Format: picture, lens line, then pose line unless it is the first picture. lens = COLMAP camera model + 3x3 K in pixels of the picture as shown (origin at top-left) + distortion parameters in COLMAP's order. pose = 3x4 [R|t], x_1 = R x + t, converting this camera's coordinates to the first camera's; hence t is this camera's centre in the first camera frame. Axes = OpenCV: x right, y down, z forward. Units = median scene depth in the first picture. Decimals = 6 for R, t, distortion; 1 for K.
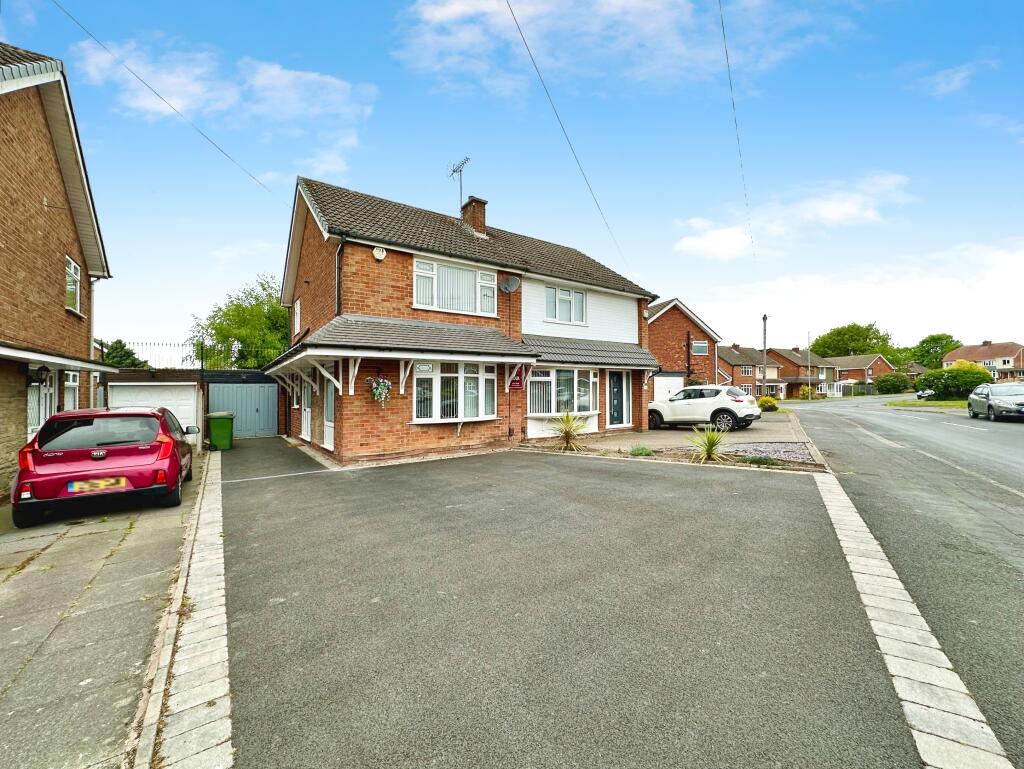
lens RADIAL K [[409.0, 0, 511.0], [0, 409.0, 382.8], [0, 0, 1]] dist [-0.001541, 0.000001]
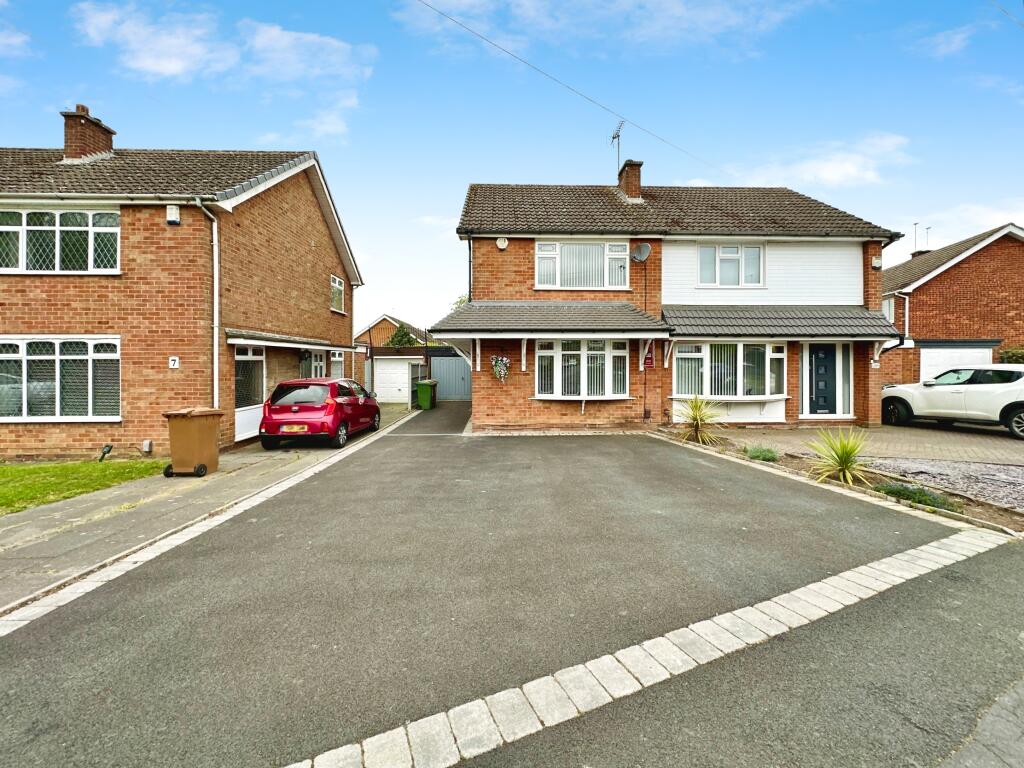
lens RADIAL K [[412.2, 0, 512.5], [0, 412.2, 357.6], [0, 0, 1]] dist [-0.001576, -0.000125]
pose [[0.833494, 0.006147, -0.552494, 0.280784], [0.002948, 0.999874, 0.015572, -0.022107], [0.552520, -0.014608, 0.833372, 0.074555]]
